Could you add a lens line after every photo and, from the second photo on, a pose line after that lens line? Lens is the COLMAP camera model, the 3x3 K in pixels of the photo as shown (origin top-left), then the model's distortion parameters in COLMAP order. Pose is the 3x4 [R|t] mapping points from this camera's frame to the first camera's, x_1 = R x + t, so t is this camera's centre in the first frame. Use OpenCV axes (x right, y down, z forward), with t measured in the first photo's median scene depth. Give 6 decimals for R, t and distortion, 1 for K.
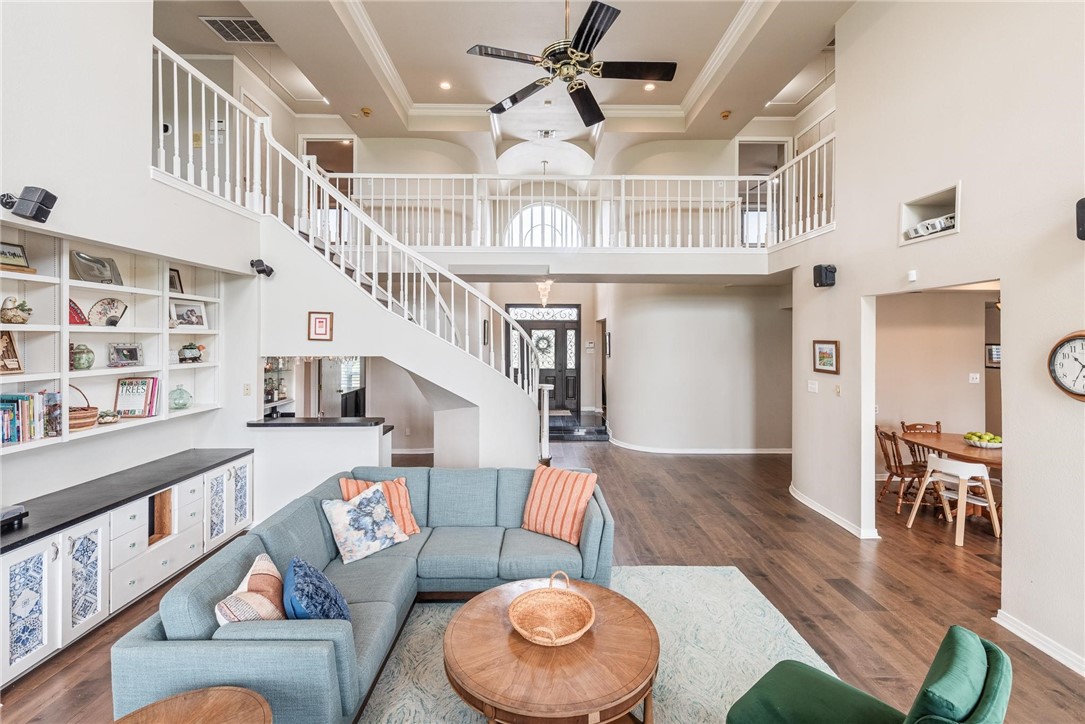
lens RADIAL K [[481.5, 0, 546.8], [0, 481.5, 336.7], [0, 0, 1]] dist [0.003867, -0.000307]
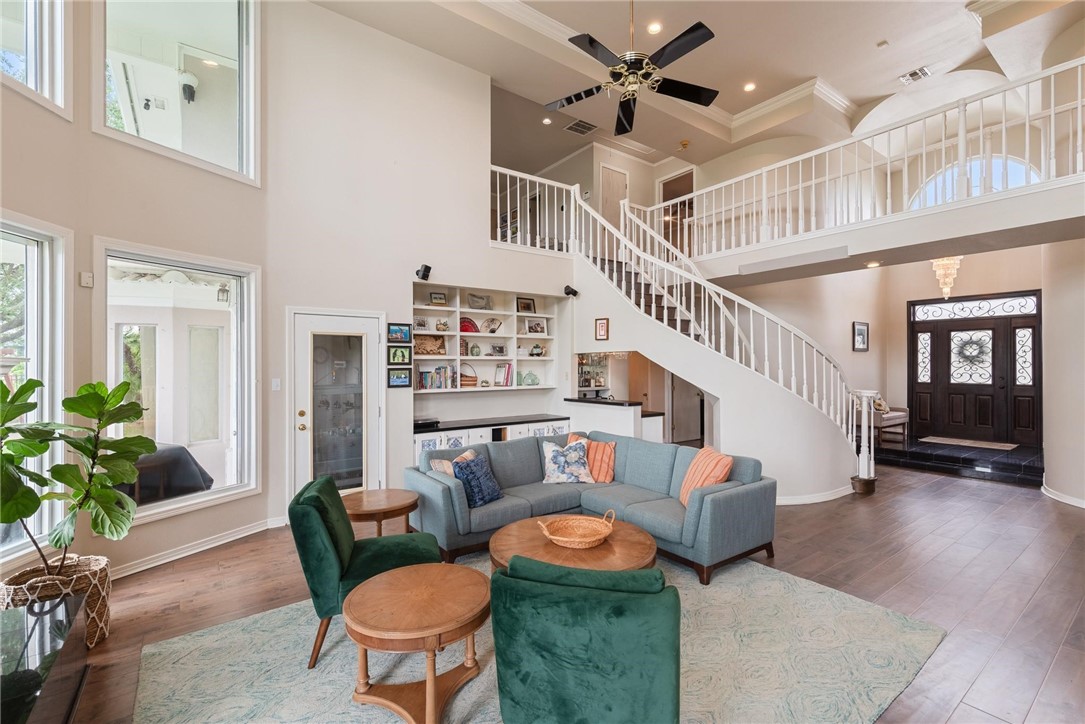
lens RADIAL K [[481.5, 0, 545.6], [0, 481.5, 362.7], [0, 0, 1]] dist [0.003867, -0.000307]
pose [[0.580079, -0.007688, -0.814524, 0.531081], [0.009796, 0.999949, -0.002462, 0.073232], [0.814501, -0.006550, 0.580125, 0.105699]]
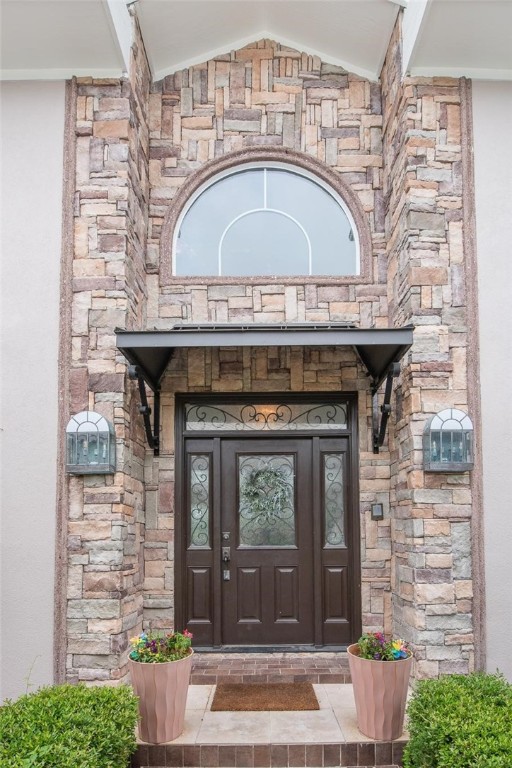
lens RADIAL K [[340.8, 0, 256.5], [0, 340.8, 383.6], [0, 0, 1]] dist [0.003867, -0.000307]
pose [[0.999683, -0.013643, -0.021148, -0.021388], [0.013107, 0.999595, -0.025252, -0.170841], [0.021484, 0.024967, 0.999457, 1.724834]]
